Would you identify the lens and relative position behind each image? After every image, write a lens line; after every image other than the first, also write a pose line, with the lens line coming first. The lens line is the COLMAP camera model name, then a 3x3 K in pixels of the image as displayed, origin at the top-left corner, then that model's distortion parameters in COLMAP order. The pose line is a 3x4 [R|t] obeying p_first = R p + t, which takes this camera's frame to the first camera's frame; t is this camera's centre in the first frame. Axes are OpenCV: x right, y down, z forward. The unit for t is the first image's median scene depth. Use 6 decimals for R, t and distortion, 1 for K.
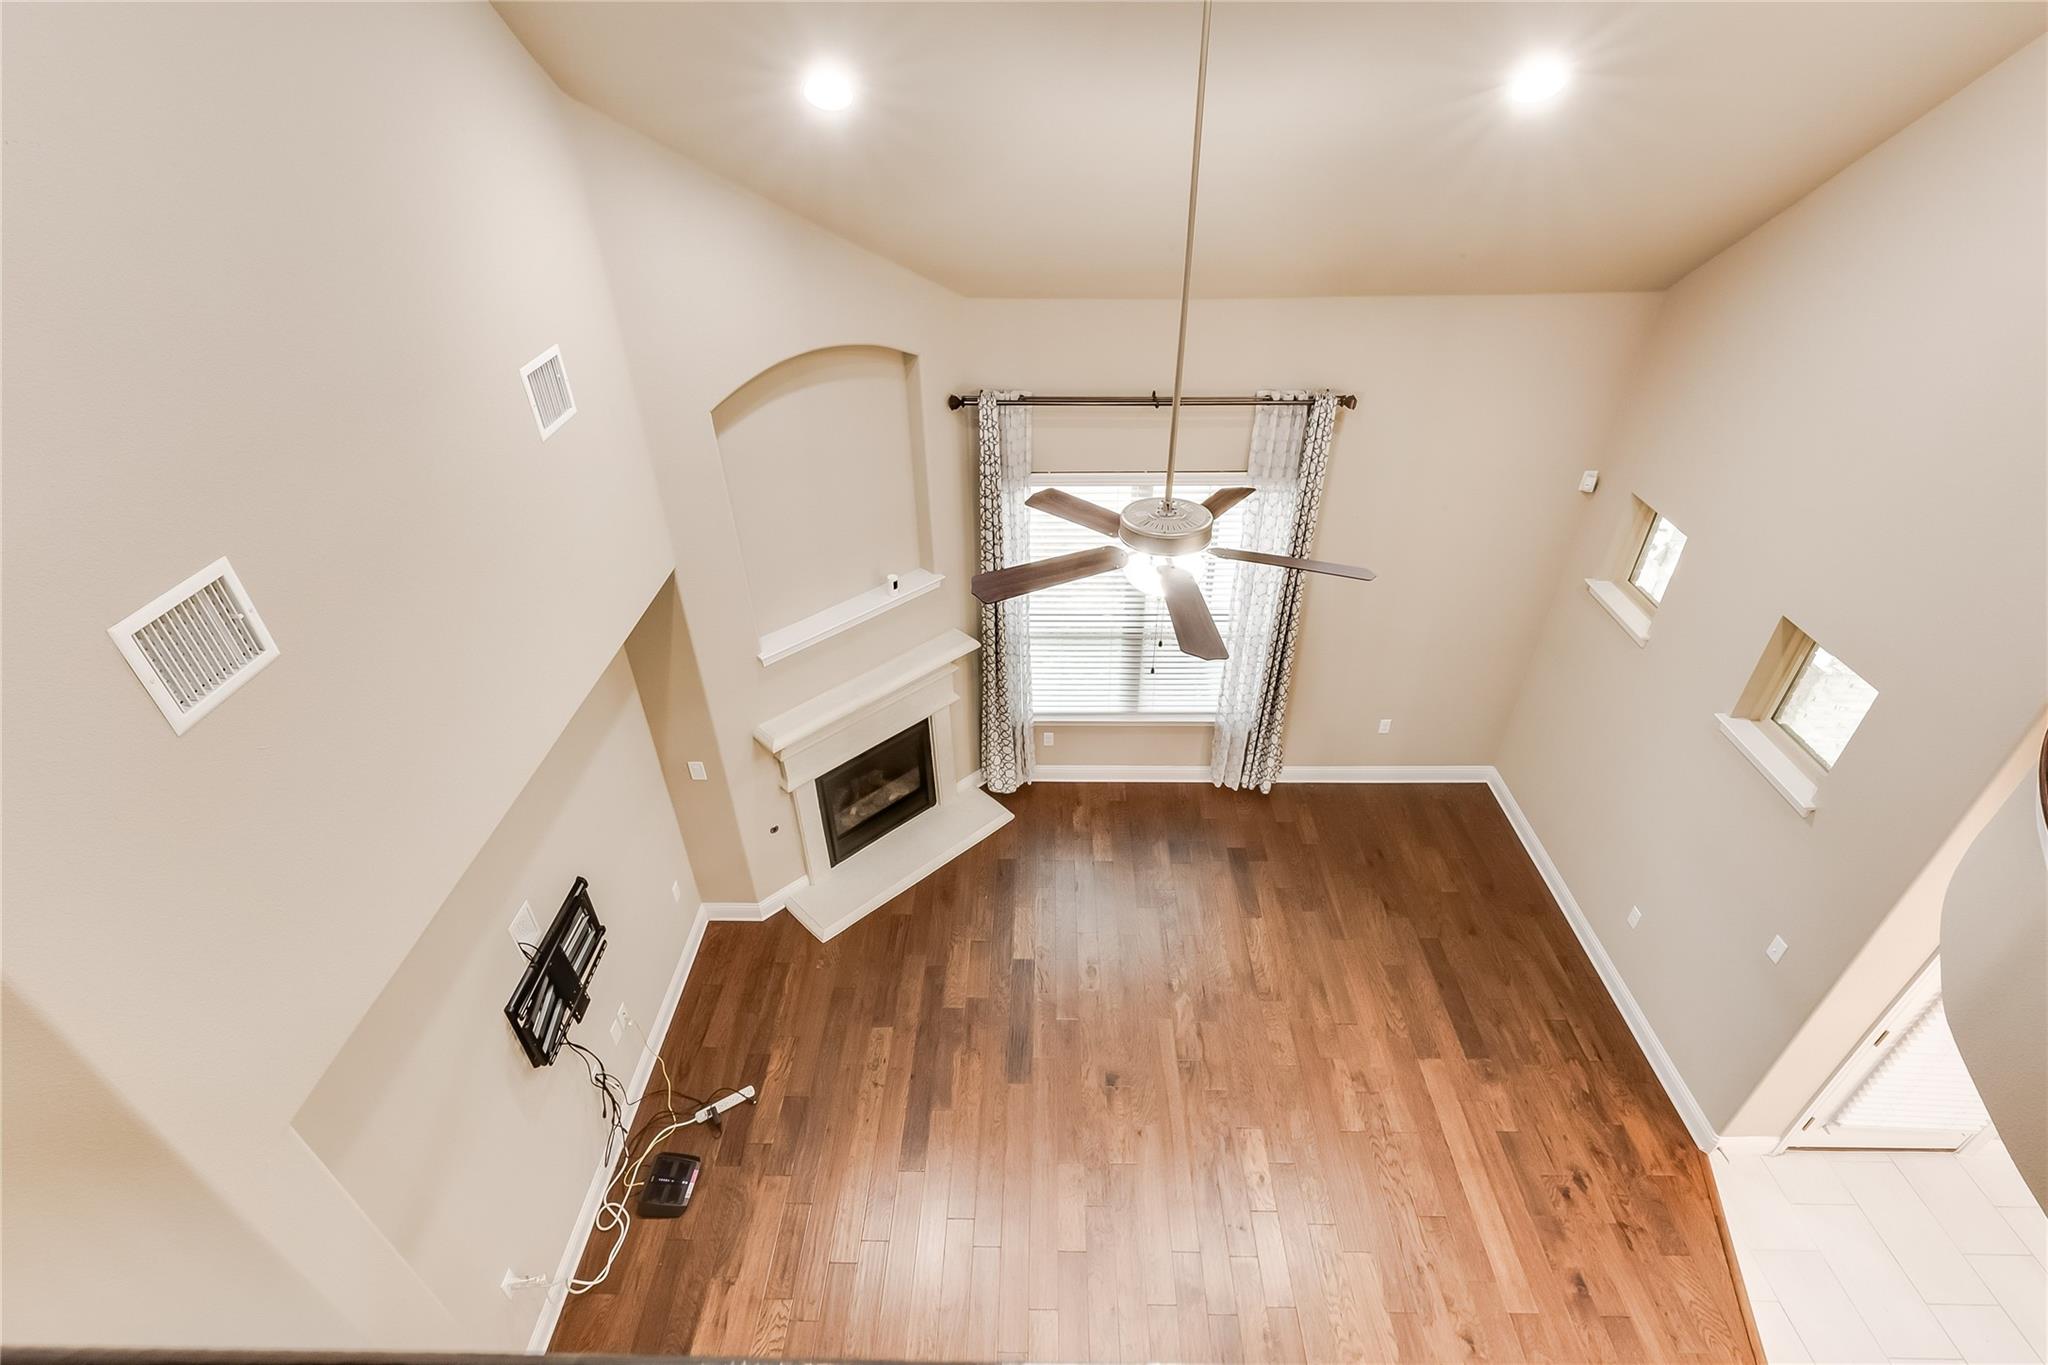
lens RADIAL K [[927.9, 0, 1024.7], [0, 927.9, 695.0], [0, 0, 1]] dist [0.005525, -0.000612]
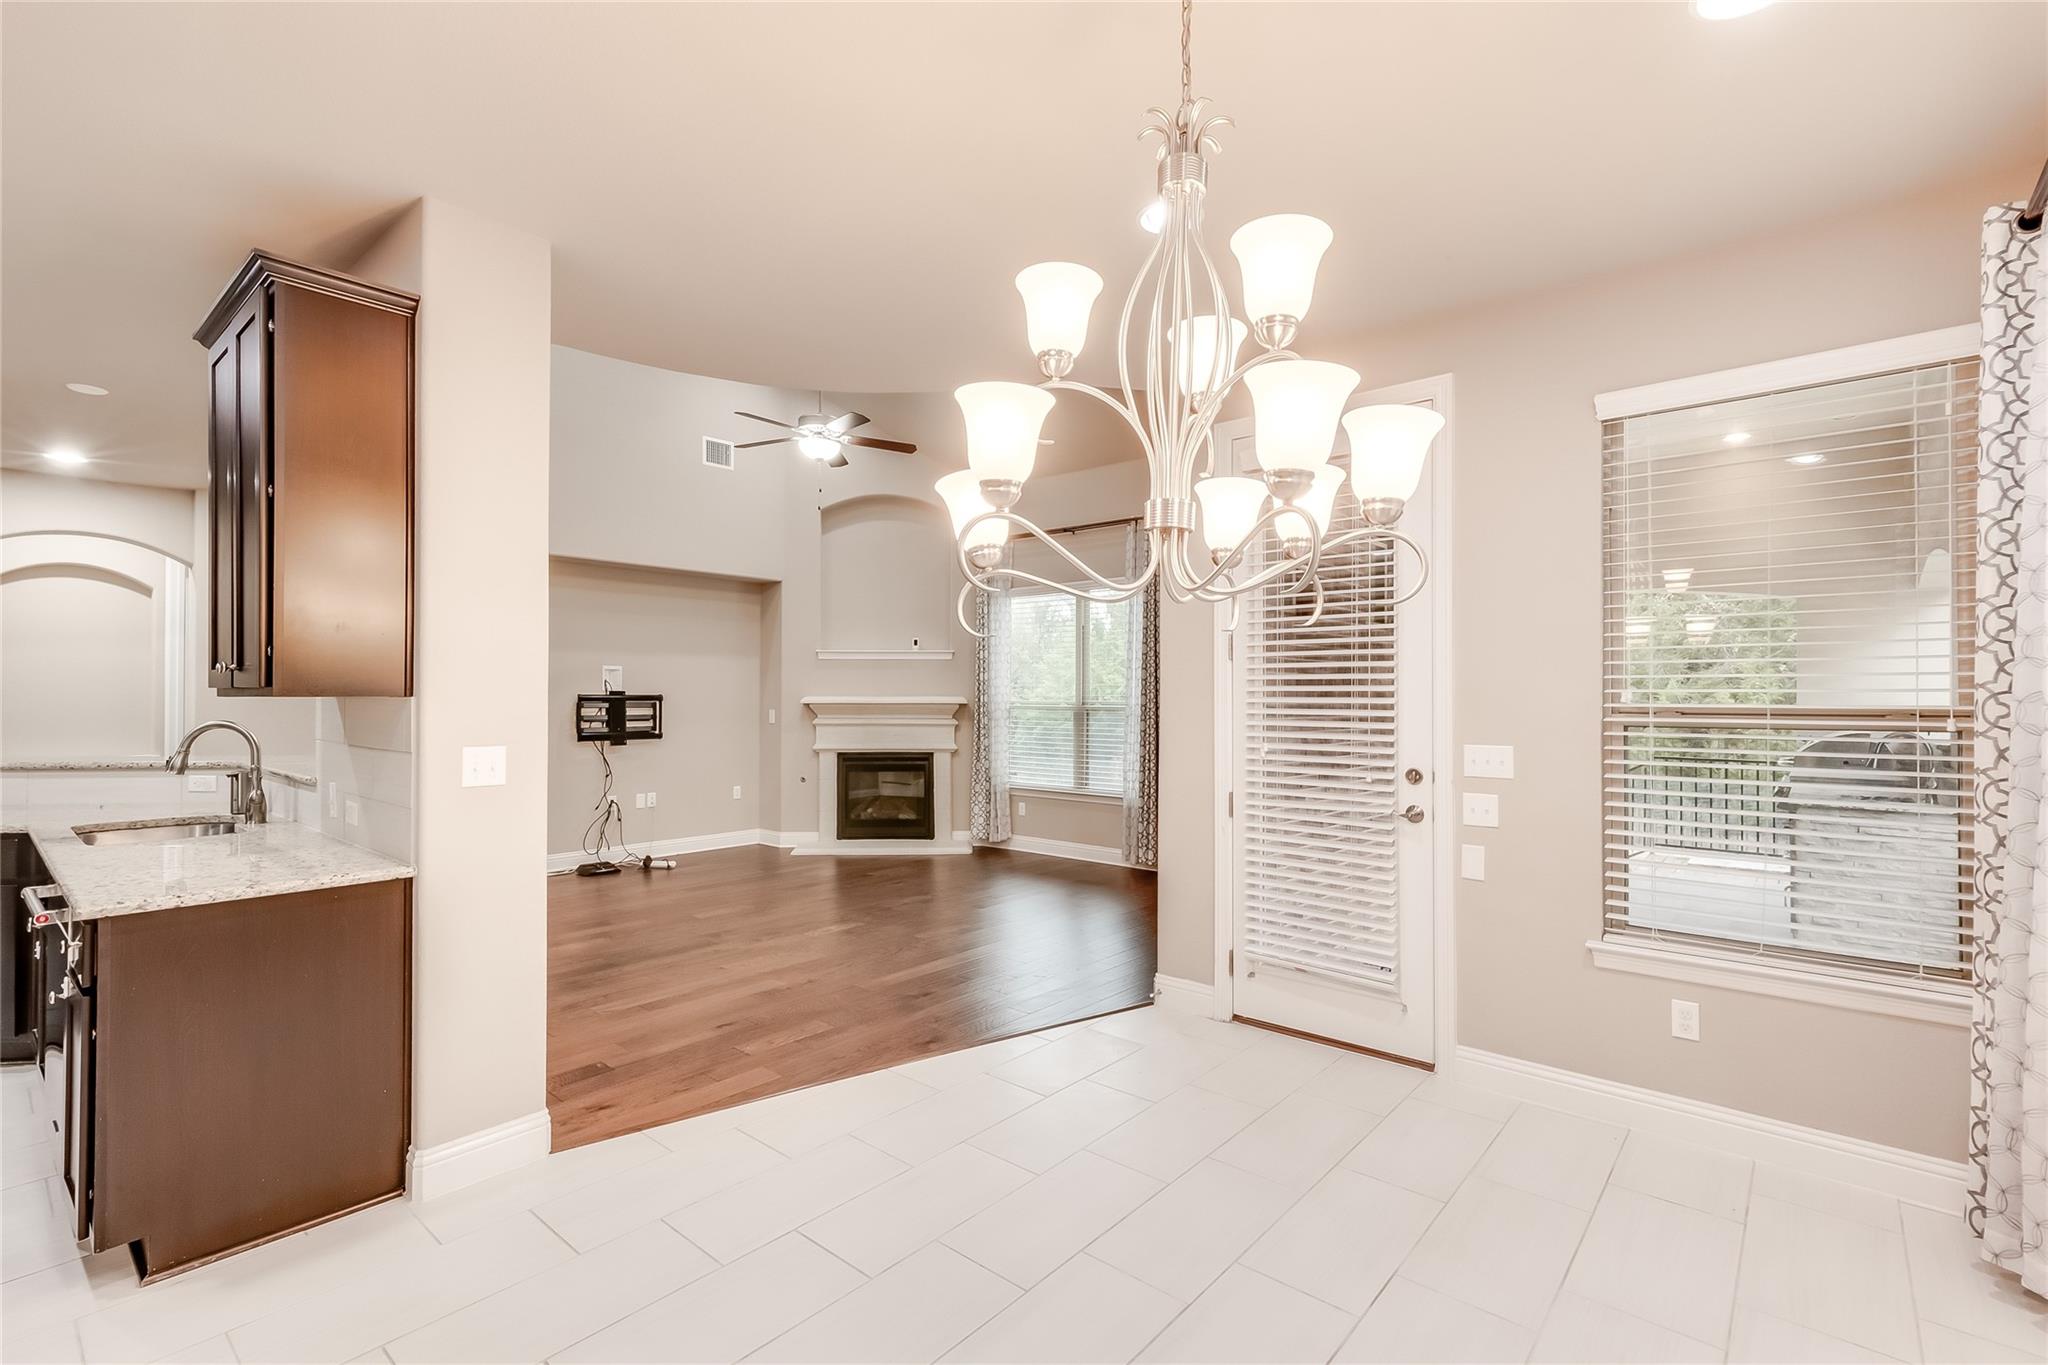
lens RADIAL K [[927.9, 0, 1018.9], [0, 927.9, 680.9], [0, 0, 1]] dist [0.005525, -0.000612]
pose [[0.763979, 0.000710, -0.645241, 1.050827], [-0.381526, 0.806954, -0.450847, 0.600807], [0.520360, 0.590614, 0.616767, 0.147374]]
